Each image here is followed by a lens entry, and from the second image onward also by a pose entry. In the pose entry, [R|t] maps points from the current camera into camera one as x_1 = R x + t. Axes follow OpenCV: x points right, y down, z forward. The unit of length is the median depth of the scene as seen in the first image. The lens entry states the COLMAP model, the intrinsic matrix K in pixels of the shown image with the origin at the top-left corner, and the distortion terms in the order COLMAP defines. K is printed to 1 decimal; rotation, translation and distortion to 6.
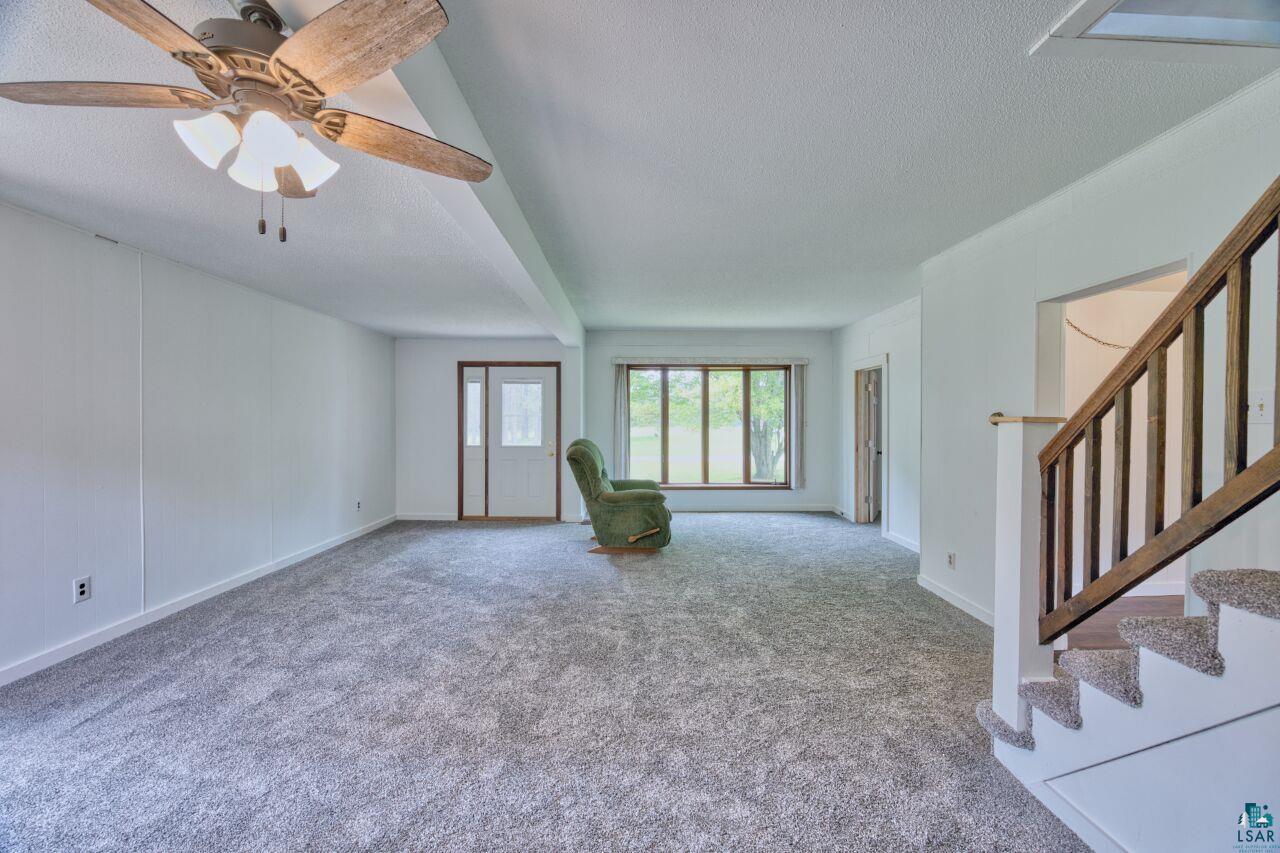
lens RADIAL K [[509.6, 0, 640.0], [0, 509.6, 426.5], [0, 0, 1]] dist [-0.031120, -0.000693]
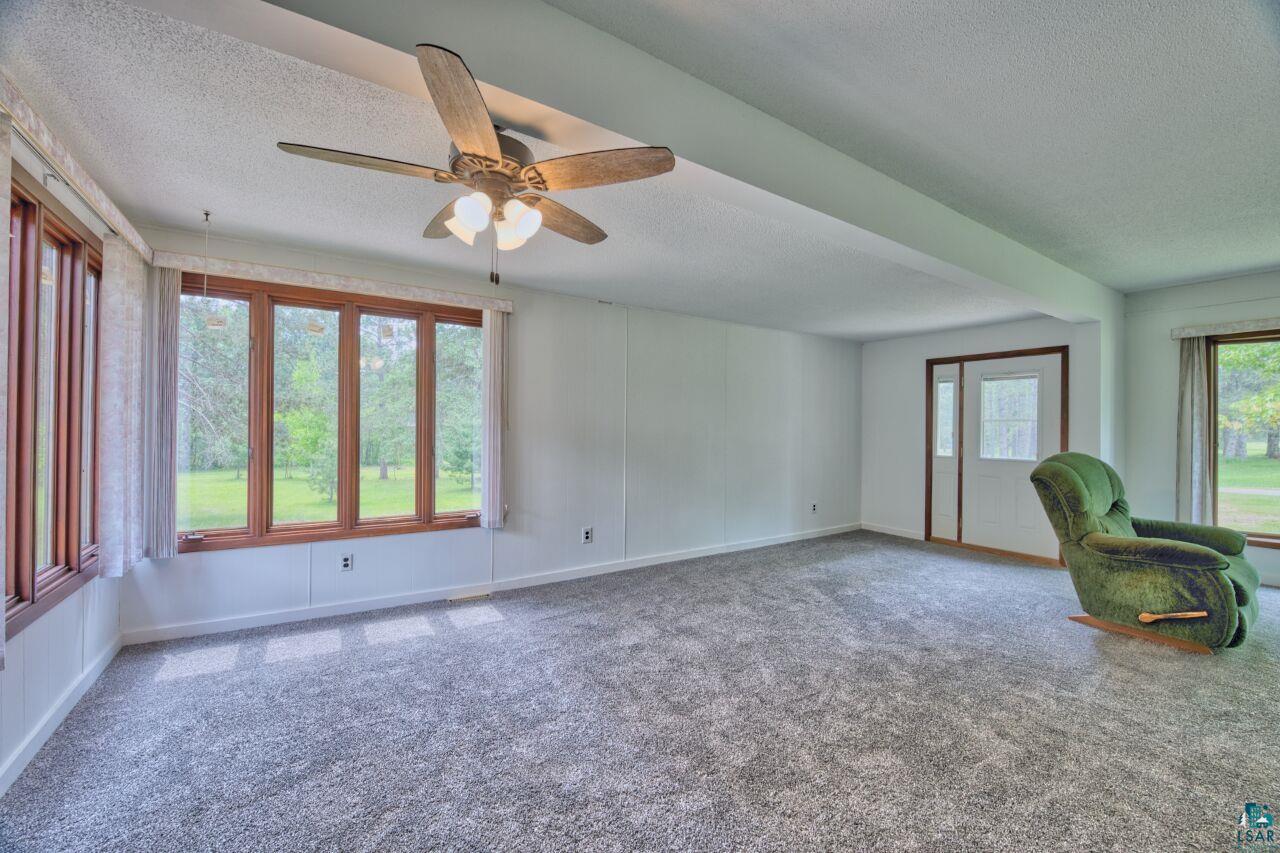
lens RADIAL K [[509.6, 0, 640.0], [0, 509.6, 426.5], [0, 0, 1]] dist [-0.031120, -0.000693]
pose [[0.532197, 0.000800, -0.846620, 0.195287], [-0.014747, 0.999857, -0.008325, 0.003973], [0.846492, 0.016916, 0.532133, 0.194451]]
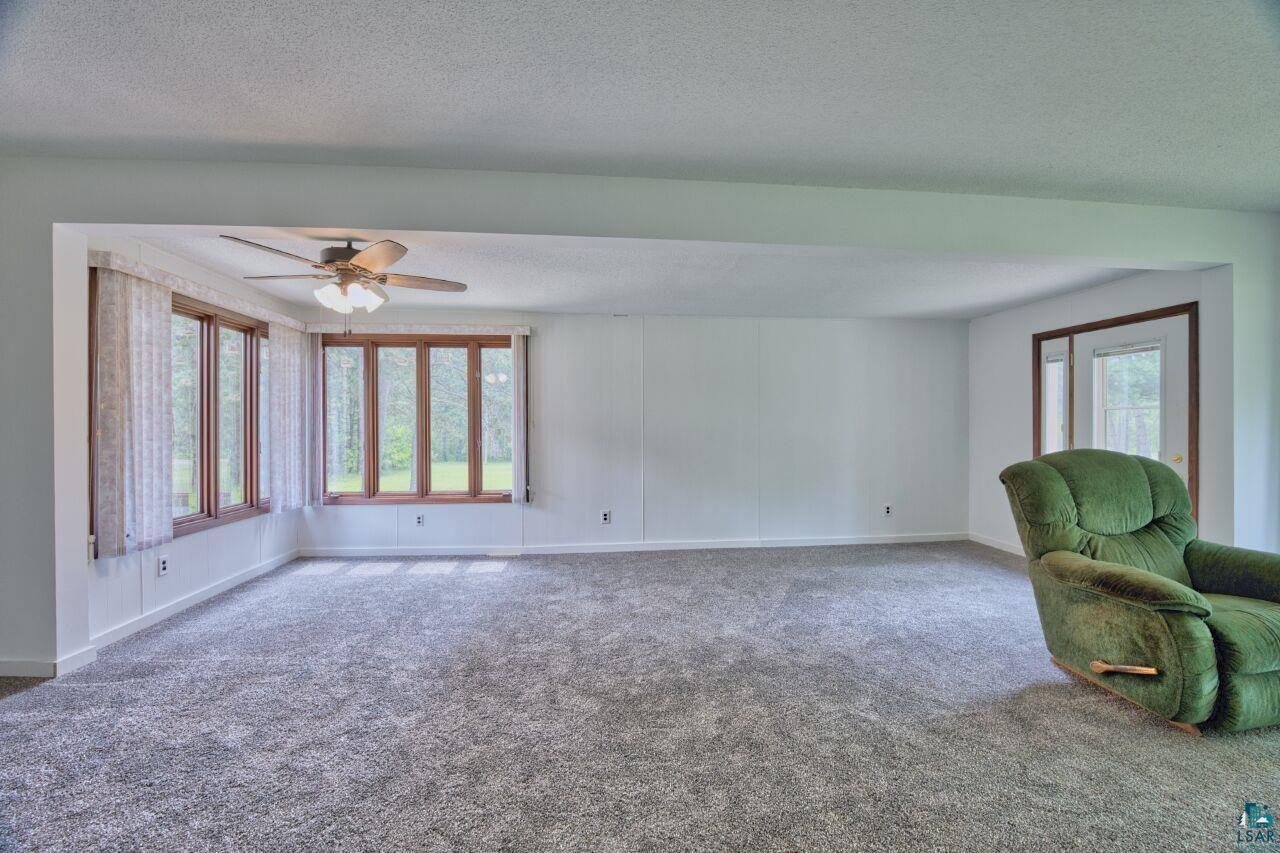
lens RADIAL K [[509.6, 0, 640.0], [0, 509.6, 426.5], [0, 0, 1]] dist [-0.031120, -0.000693]
pose [[0.080850, 0.001235, -0.996726, 0.488599], [-0.002900, 0.999995, 0.001004, 0.001483], [0.996722, 0.002809, 0.080853, 0.662371]]
